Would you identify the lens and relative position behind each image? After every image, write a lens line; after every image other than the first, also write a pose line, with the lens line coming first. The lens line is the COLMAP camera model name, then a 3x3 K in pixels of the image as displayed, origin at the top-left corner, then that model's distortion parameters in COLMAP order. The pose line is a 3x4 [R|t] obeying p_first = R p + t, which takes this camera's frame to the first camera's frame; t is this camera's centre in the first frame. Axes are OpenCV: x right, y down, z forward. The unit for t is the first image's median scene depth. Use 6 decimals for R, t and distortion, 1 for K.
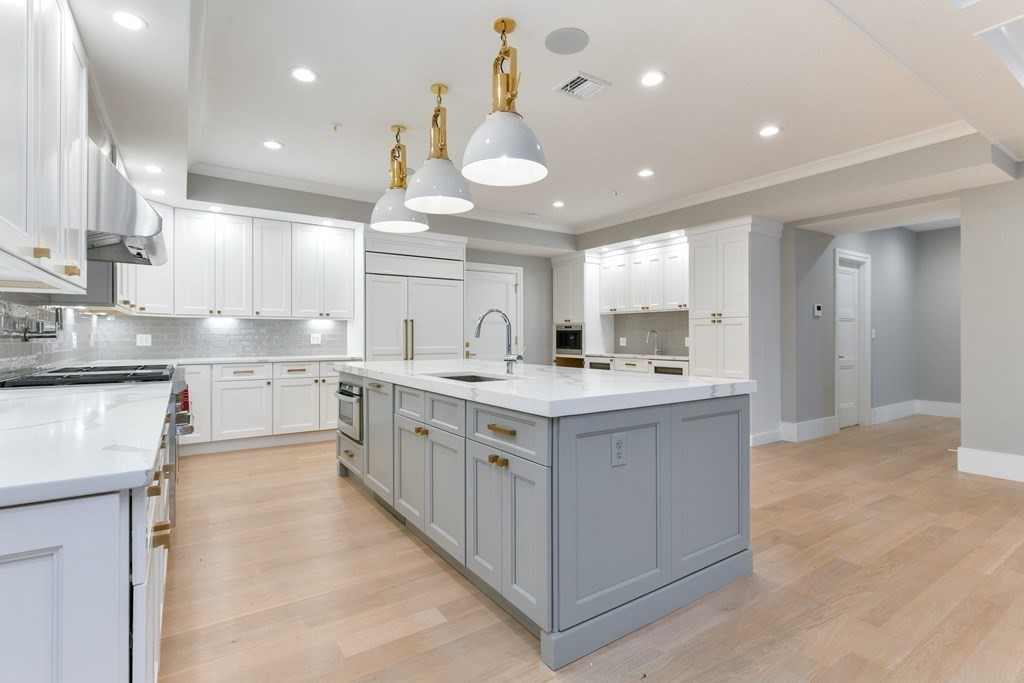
lens RADIAL K [[492.3, 0, 525.9], [0, 492.3, 334.4], [0, 0, 1]] dist [0.000515, 0.000105]
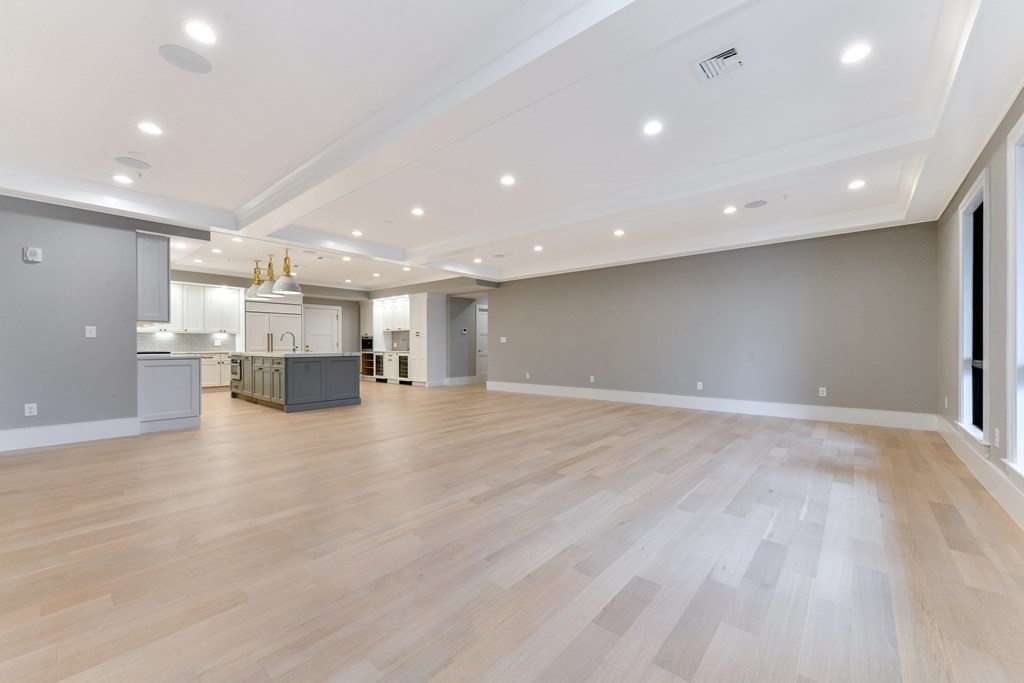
lens RADIAL K [[403.3, 0, 522.8], [0, 403.3, 346.3], [0, 0, 1]] dist [0.003088, -0.000068]
pose [[0.965594, -0.001768, 0.260049, 0.368301], [-0.000048, 0.999976, 0.006979, 0.011278], [-0.260055, -0.006751, 0.965570, -0.973454]]
